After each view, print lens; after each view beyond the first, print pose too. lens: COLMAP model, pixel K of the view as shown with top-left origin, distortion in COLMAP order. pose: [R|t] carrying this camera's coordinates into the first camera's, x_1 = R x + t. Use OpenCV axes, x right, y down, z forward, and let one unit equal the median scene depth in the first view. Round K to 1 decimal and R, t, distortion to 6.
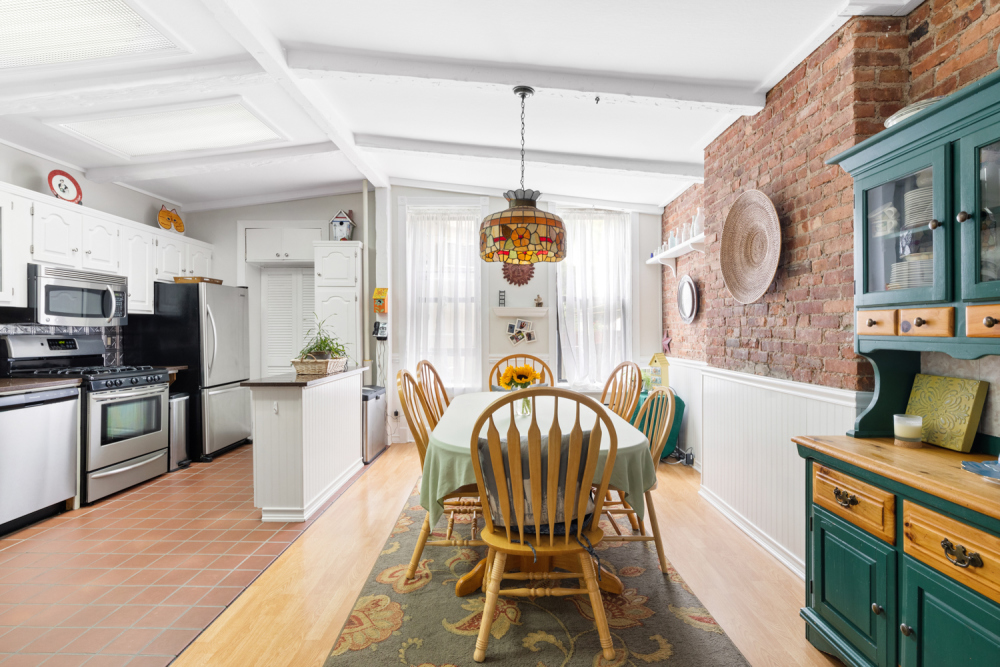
lens RADIAL K [[465.5, 0, 499.7], [0, 465.5, 333.4], [0, 0, 1]] dist [-0.002560, 0.002197]
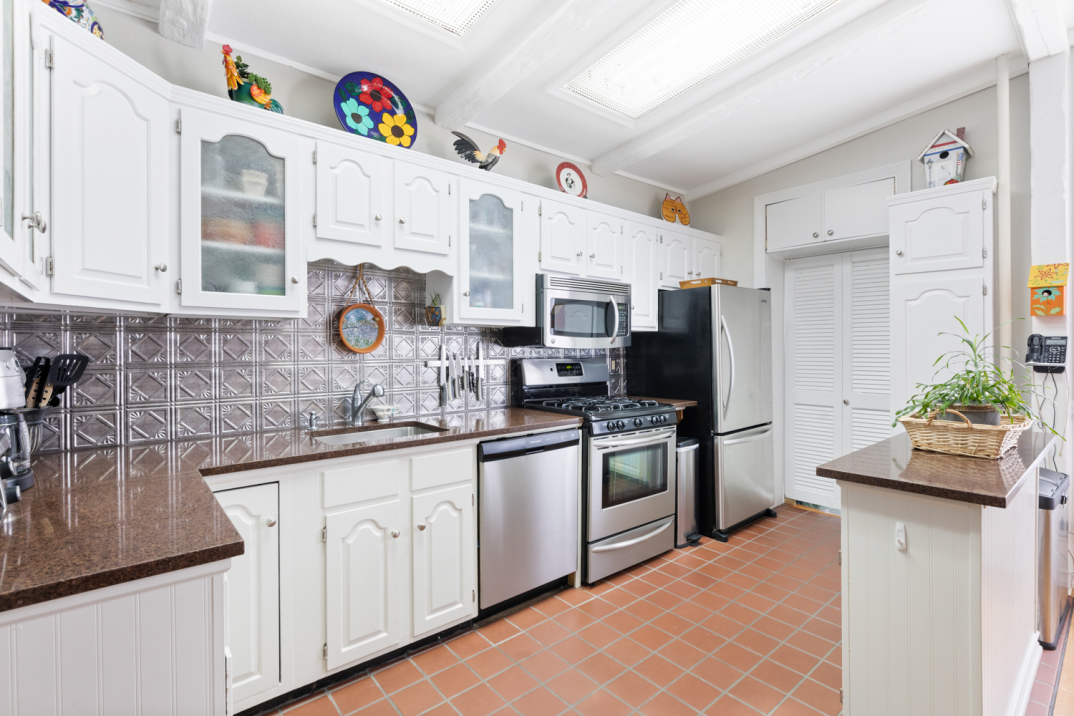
lens RADIAL K [[499.9, 0, 537.4], [0, 499.9, 352.8], [0, 0, 1]] dist [-0.002560, 0.002197]
pose [[0.651145, 0.004858, -0.758938, -0.262346], [0.000338, 0.999978, 0.006692, -0.011841], [0.758954, -0.004614, 0.651128, 0.330258]]
